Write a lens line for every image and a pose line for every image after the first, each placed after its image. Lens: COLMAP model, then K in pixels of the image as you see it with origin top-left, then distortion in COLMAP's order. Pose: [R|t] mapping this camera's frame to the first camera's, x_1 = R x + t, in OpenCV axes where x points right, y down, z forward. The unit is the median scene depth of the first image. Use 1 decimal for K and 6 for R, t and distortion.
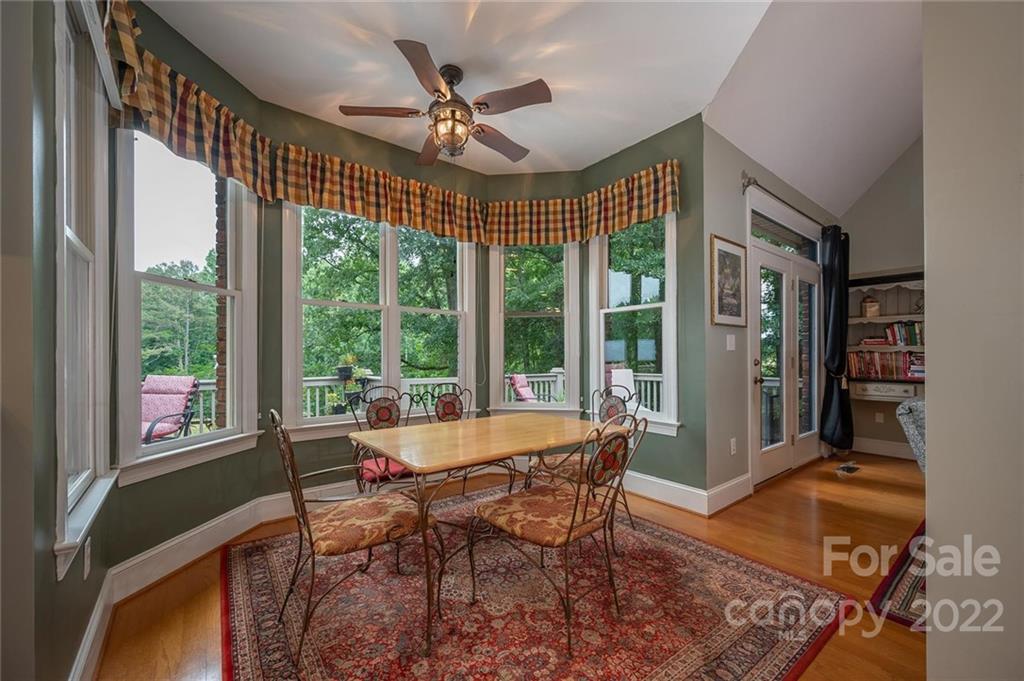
lens RADIAL K [[405.2, 0, 510.6], [0, 405.2, 355.0], [0, 0, 1]] dist [-0.000930, -0.000122]
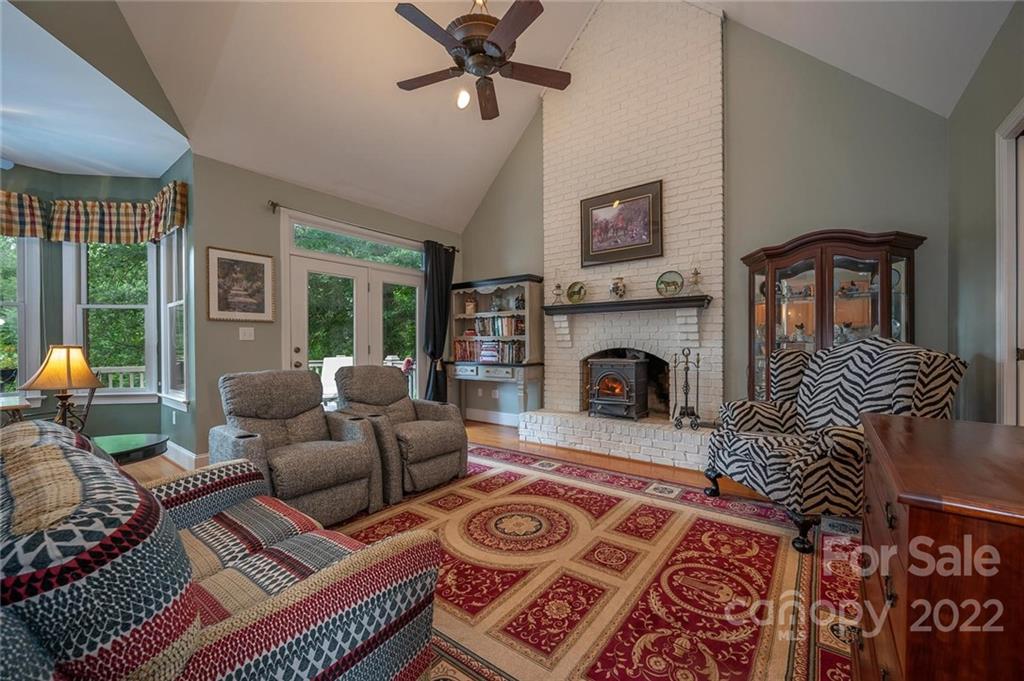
lens RADIAL K [[402.5, 0, 512.8], [0, 402.5, 347.4], [0, 0, 1]] dist [-0.002098, -0.000530]
pose [[0.967222, -0.006079, 0.253860, 0.838082], [0.004935, 0.999975, 0.005143, 0.008009], [-0.253885, -0.003721, 0.967227, -0.318042]]
